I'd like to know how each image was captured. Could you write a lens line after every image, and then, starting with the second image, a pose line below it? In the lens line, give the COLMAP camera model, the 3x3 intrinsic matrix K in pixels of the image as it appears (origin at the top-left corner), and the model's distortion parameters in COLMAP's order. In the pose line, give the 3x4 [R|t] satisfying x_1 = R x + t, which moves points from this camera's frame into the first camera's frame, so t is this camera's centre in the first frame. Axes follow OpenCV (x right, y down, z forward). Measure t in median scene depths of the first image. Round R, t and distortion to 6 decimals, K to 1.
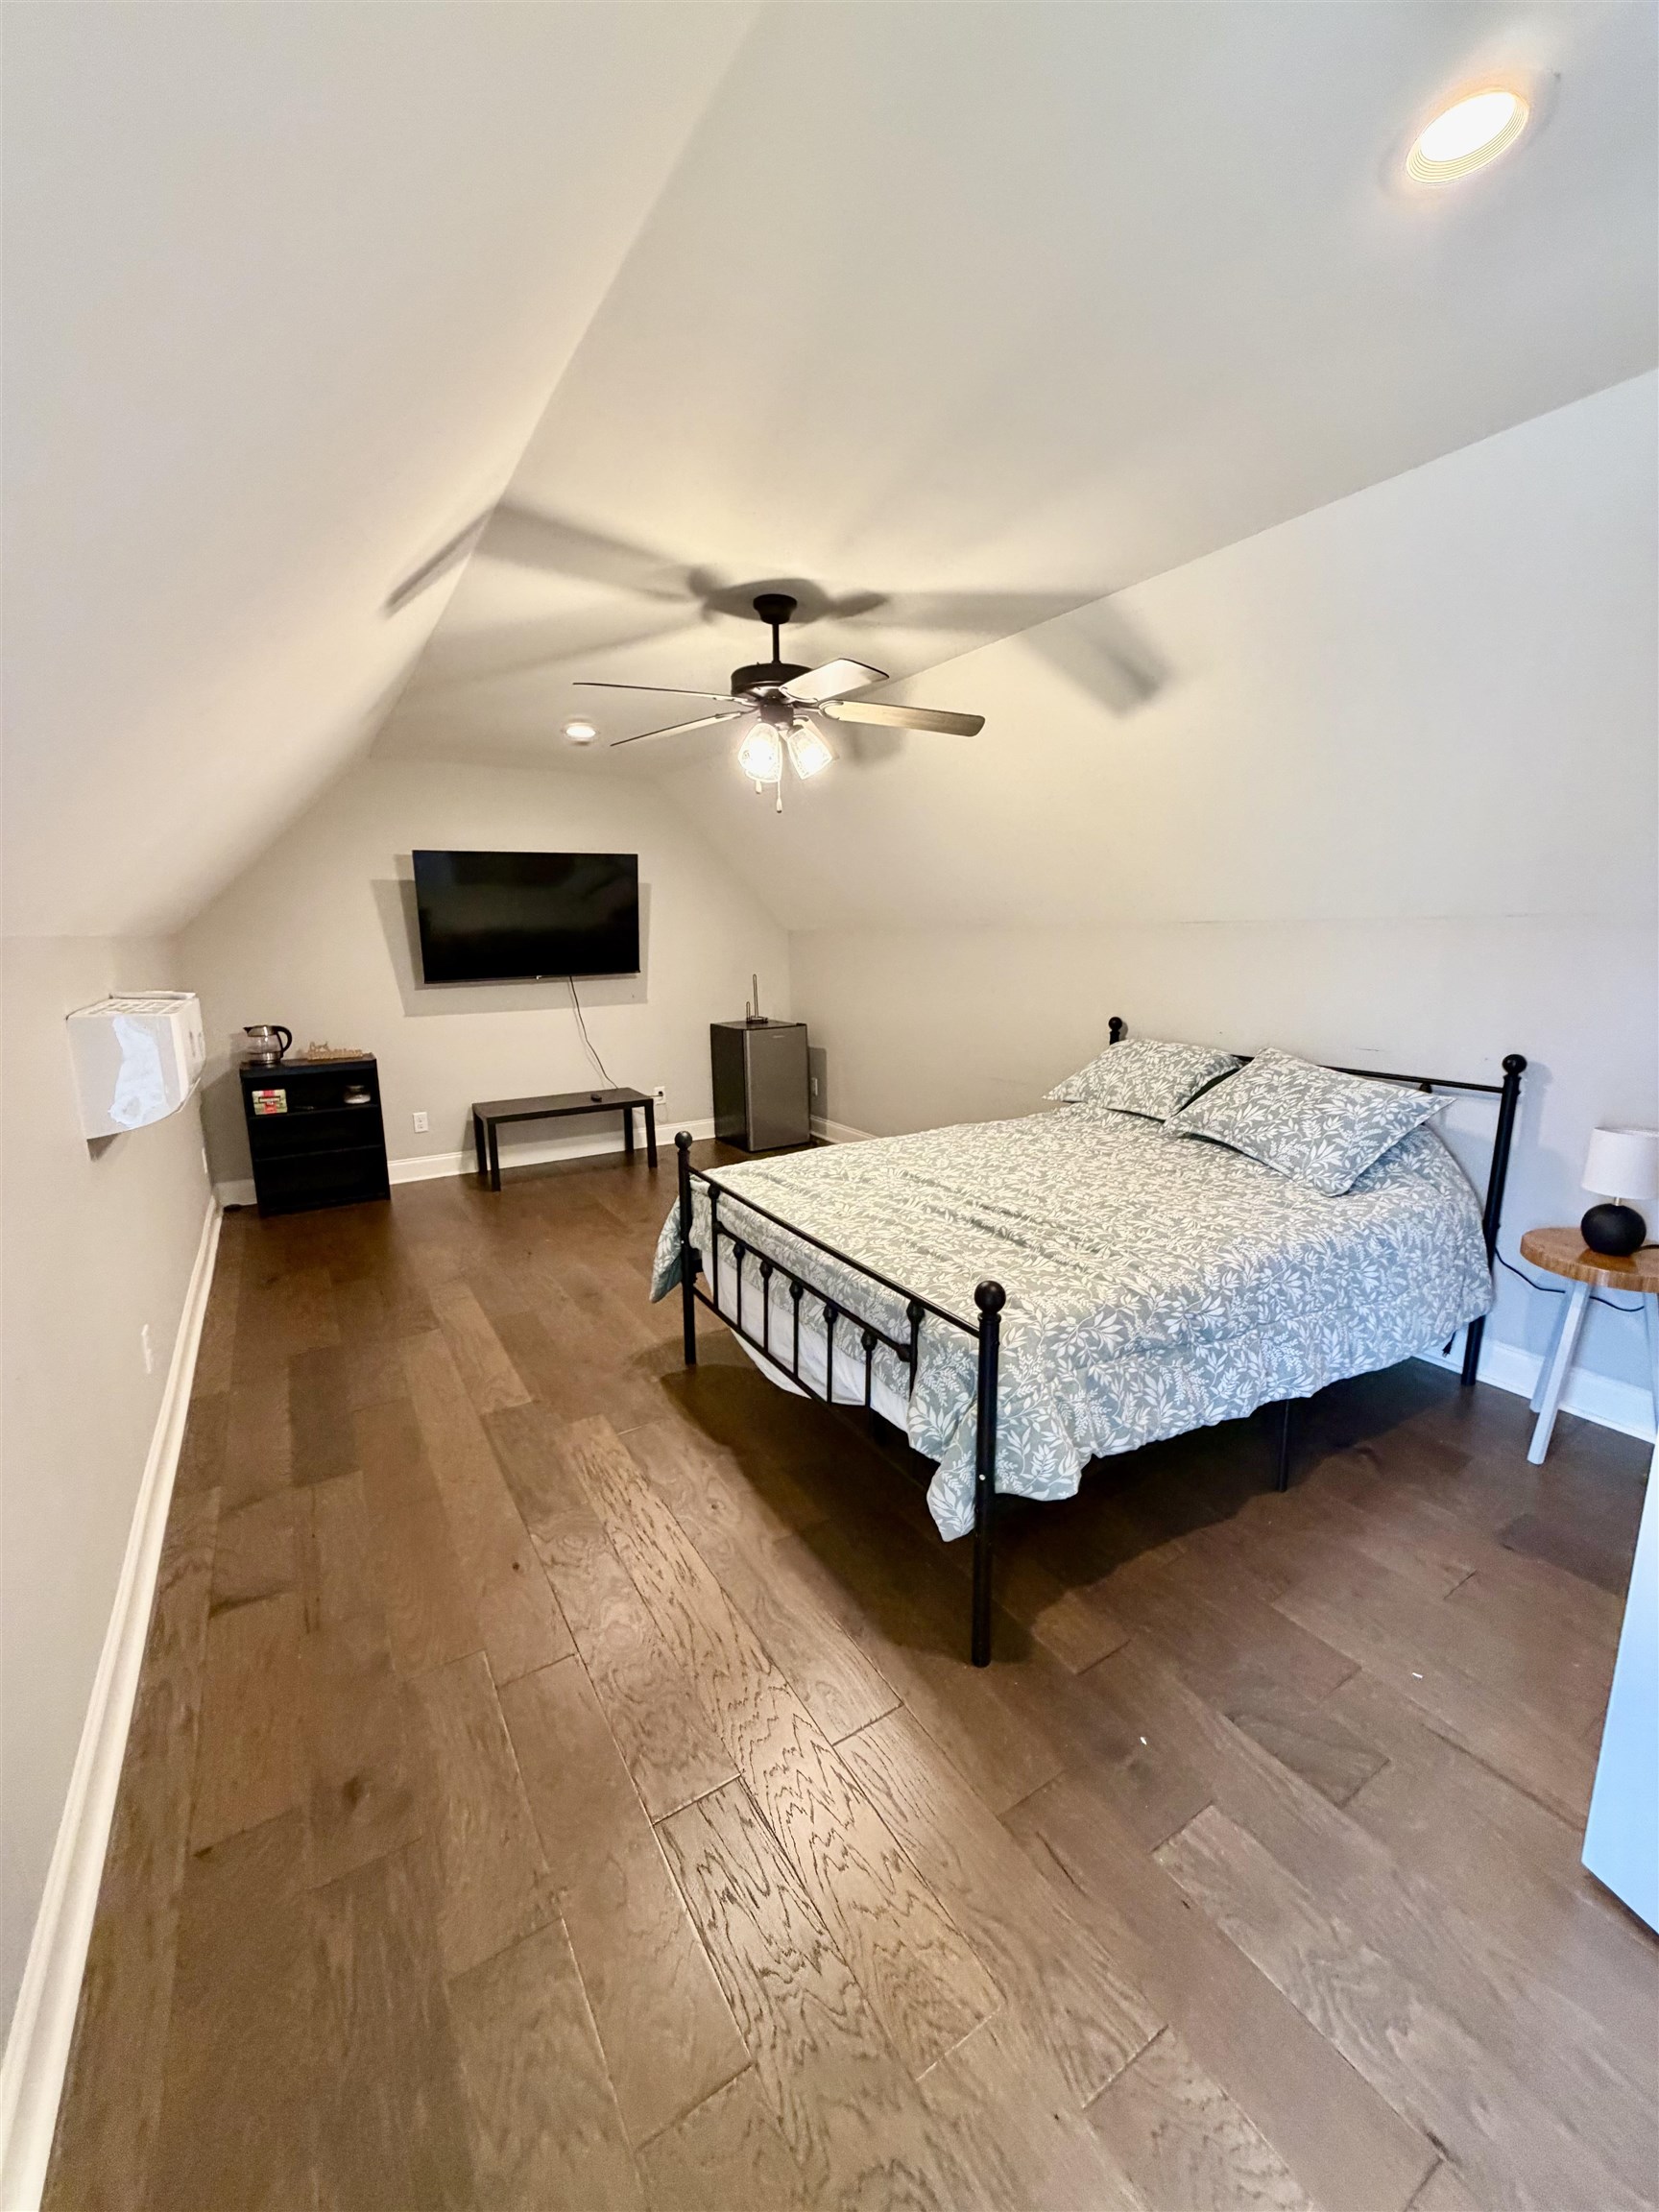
lens RADIAL K [[880.1, 0, 830.0], [0, 880.1, 1102.6], [0, 0, 1]] dist [-0.001177, 0.000153]
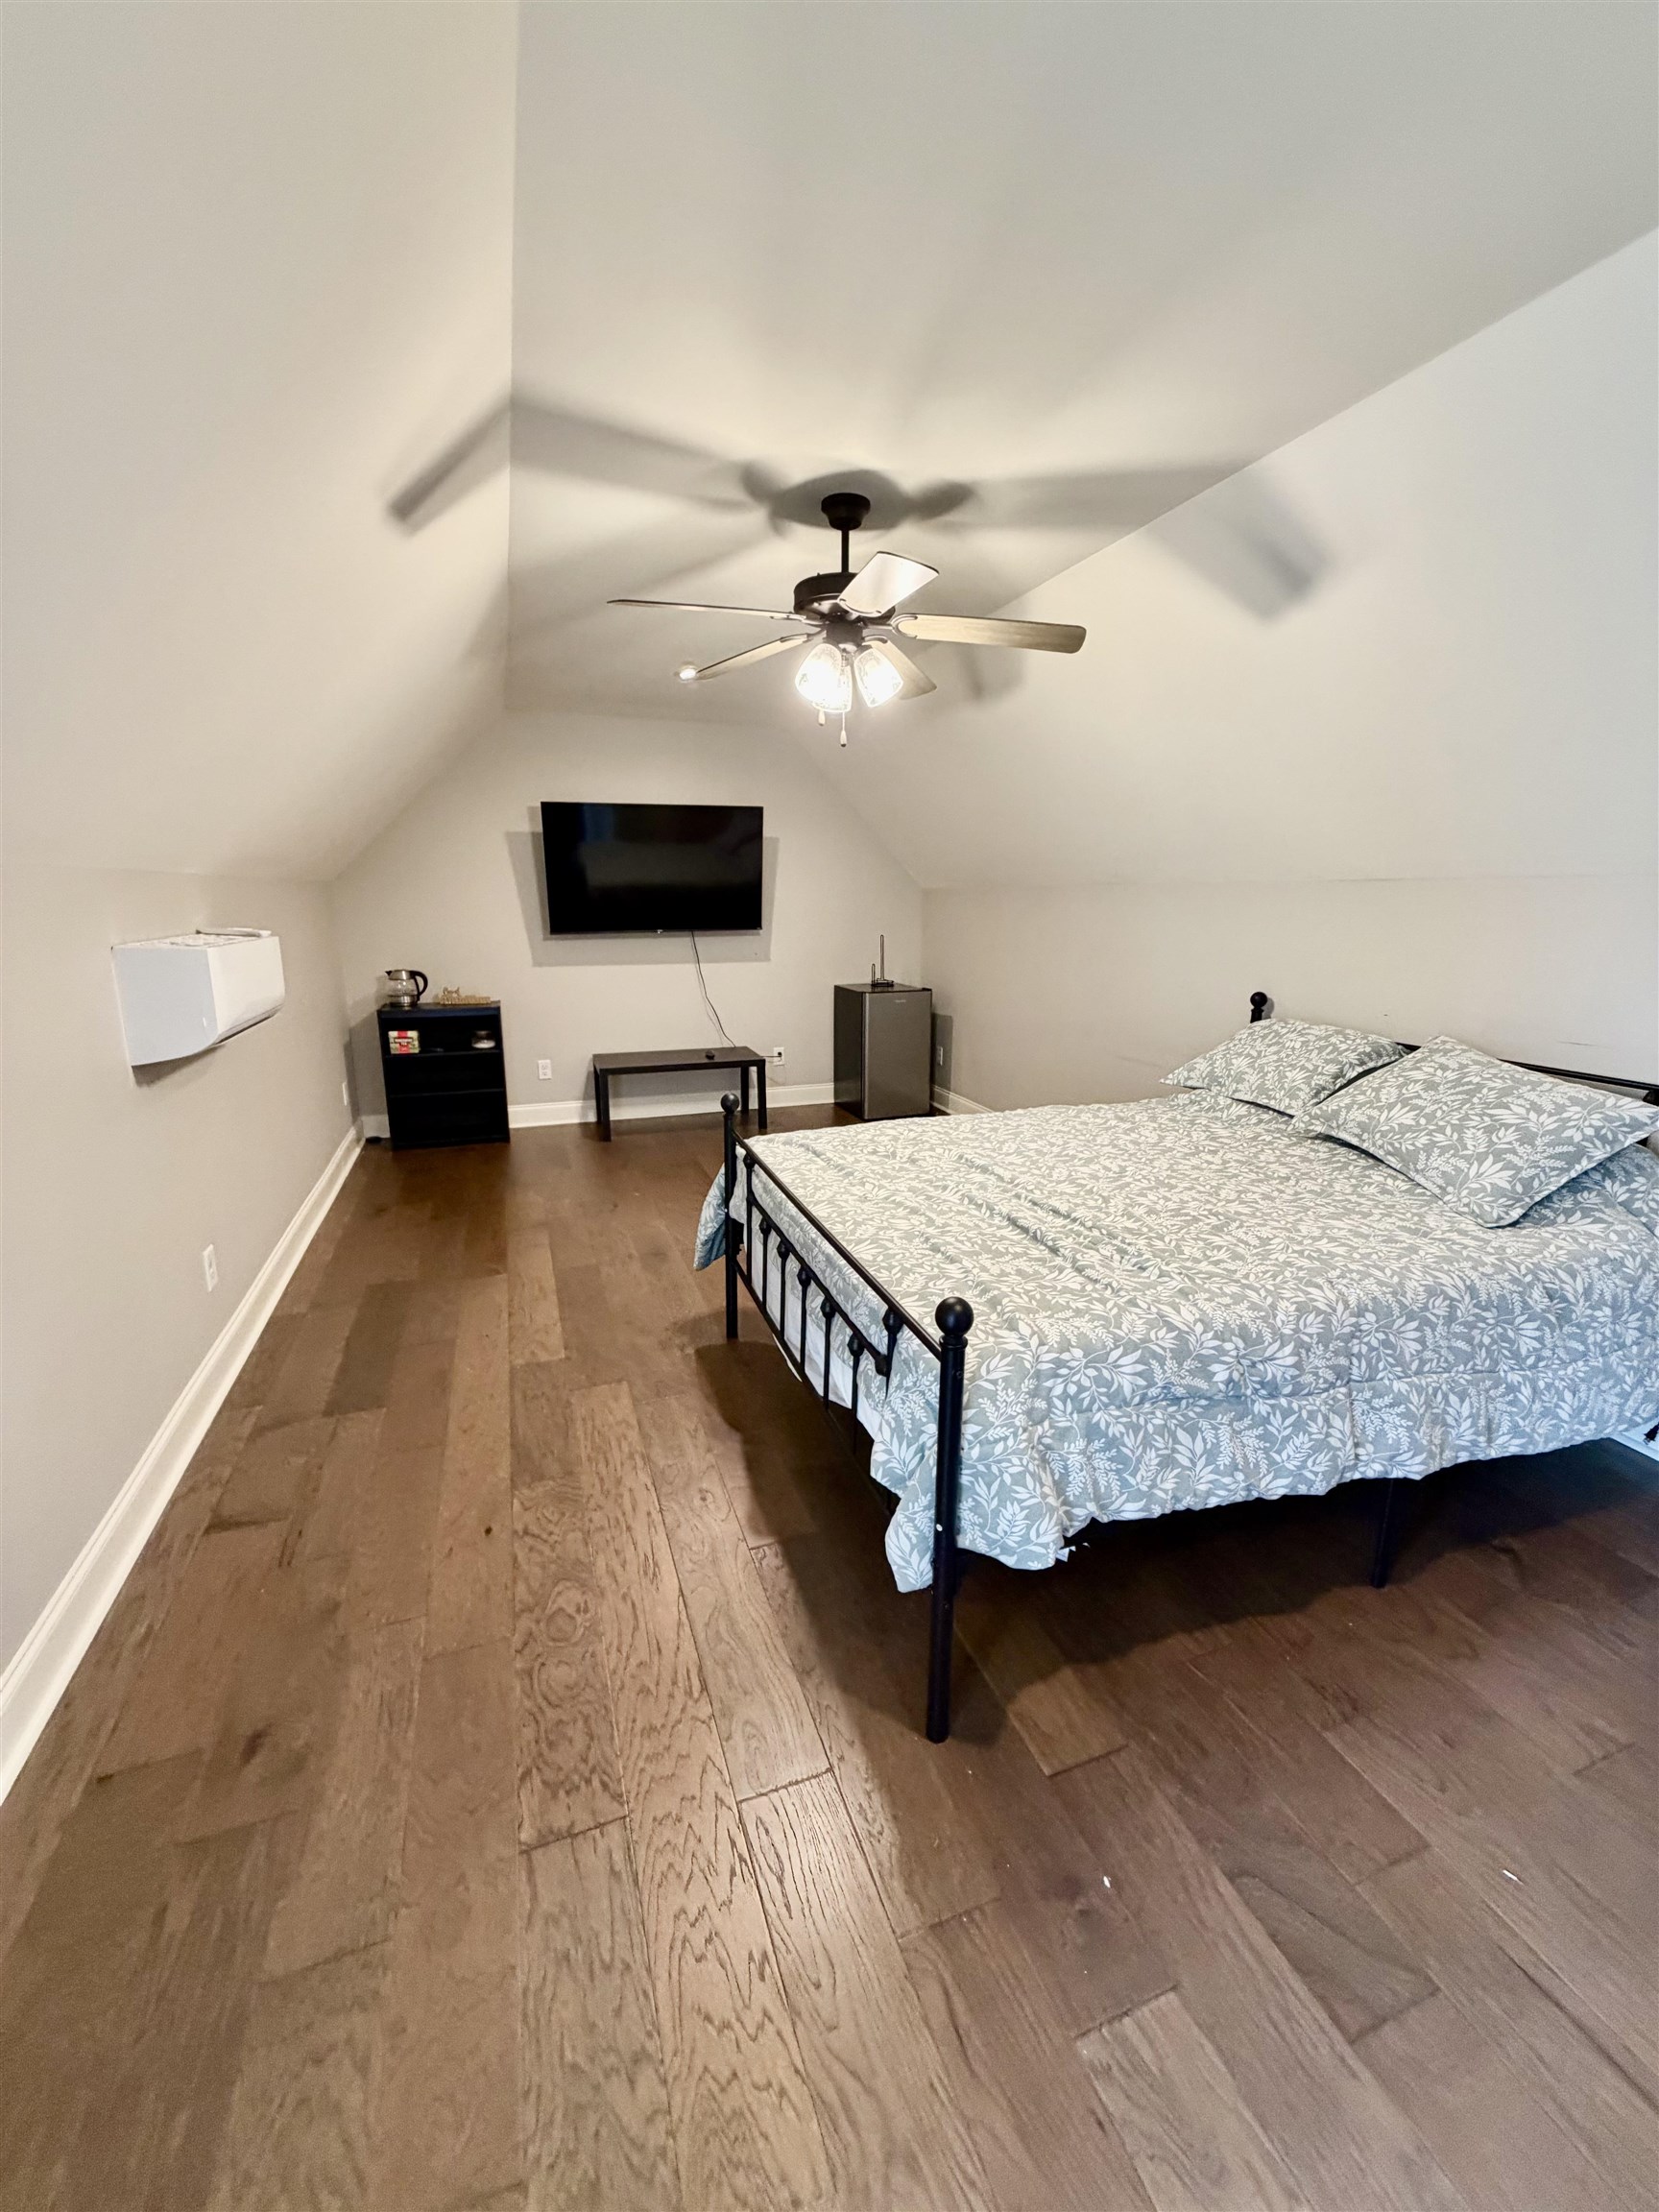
lens RADIAL K [[880.1, 0, 827.4], [0, 880.1, 1103.6], [0, 0, 1]] dist [-0.001177, 0.000153]
pose [[0.978273, 0.063945, -0.197213, 0.134528], [-0.056373, 0.997449, 0.043779, -0.004325], [0.199509, -0.031710, 0.979383, 0.112016]]
